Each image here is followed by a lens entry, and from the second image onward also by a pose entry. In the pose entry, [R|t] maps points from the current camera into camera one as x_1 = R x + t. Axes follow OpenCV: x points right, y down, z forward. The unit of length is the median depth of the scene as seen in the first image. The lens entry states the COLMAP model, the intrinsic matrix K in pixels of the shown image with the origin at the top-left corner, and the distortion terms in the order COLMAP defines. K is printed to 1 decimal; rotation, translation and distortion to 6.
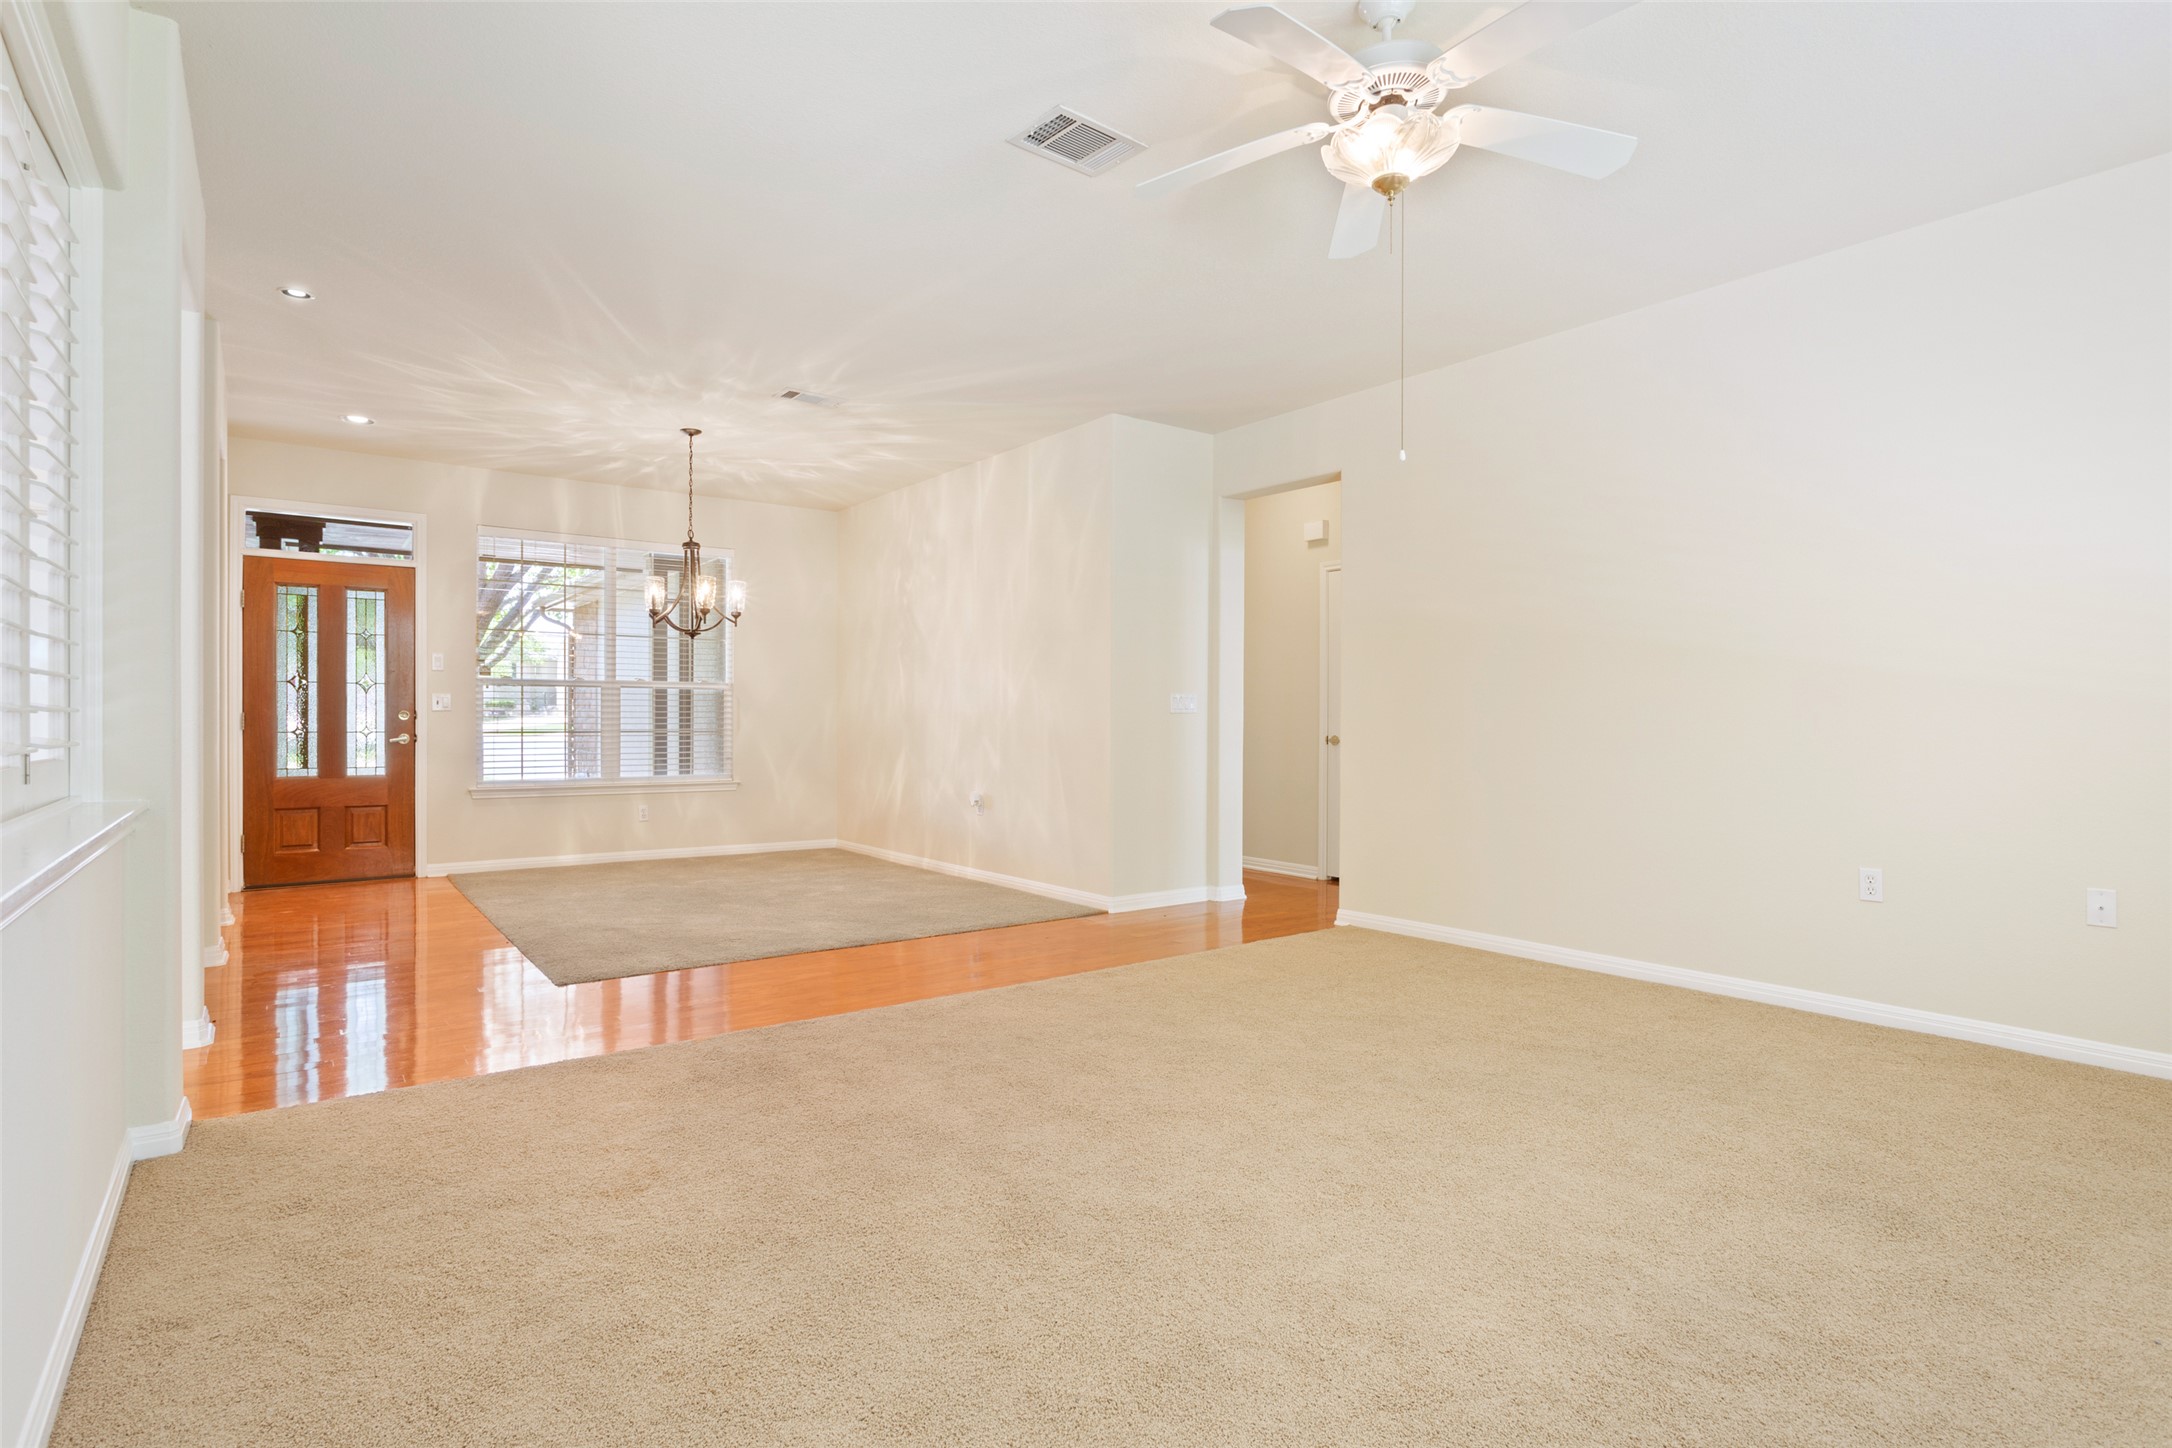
lens RADIAL K [[1074.7, 0, 1108.0], [0, 1074.7, 700.8], [0, 0, 1]] dist [-0.004845, 0.001240]
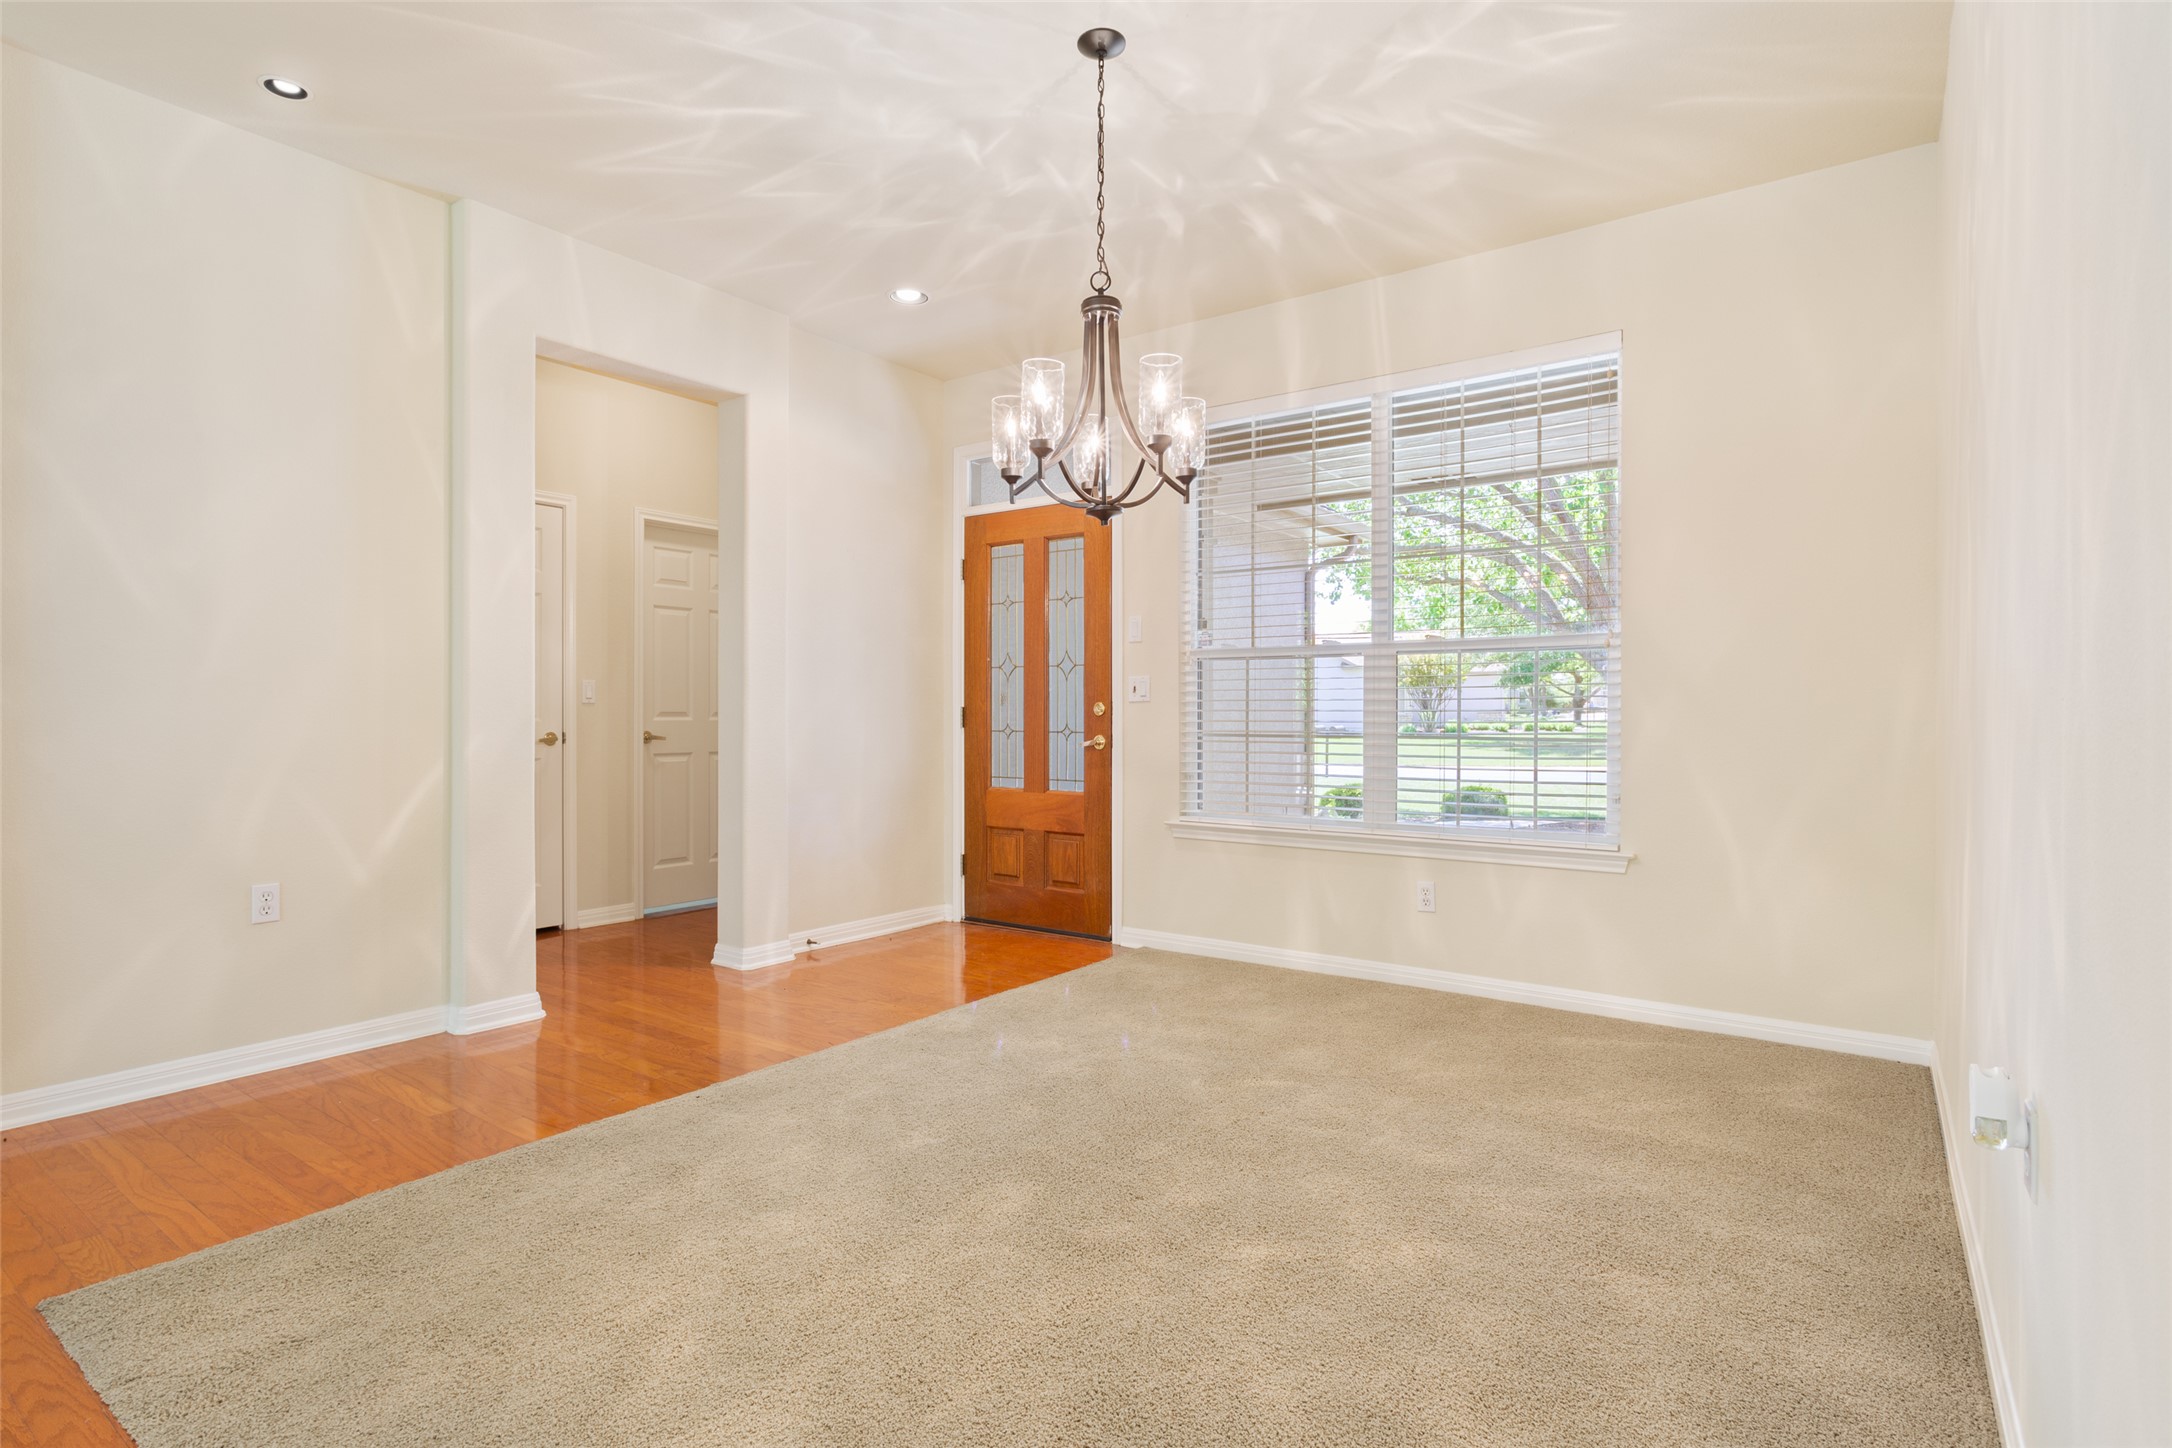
lens RADIAL K [[1074.7, 0, 1108.0], [0, 1074.7, 700.8], [0, 0, 1]] dist [-0.004845, 0.001240]
pose [[0.294083, -0.015081, -0.955661, 0.019459], [0.018491, 0.999778, -0.010087, 0.015631], [0.955601, -0.014704, 0.294297, 0.806188]]
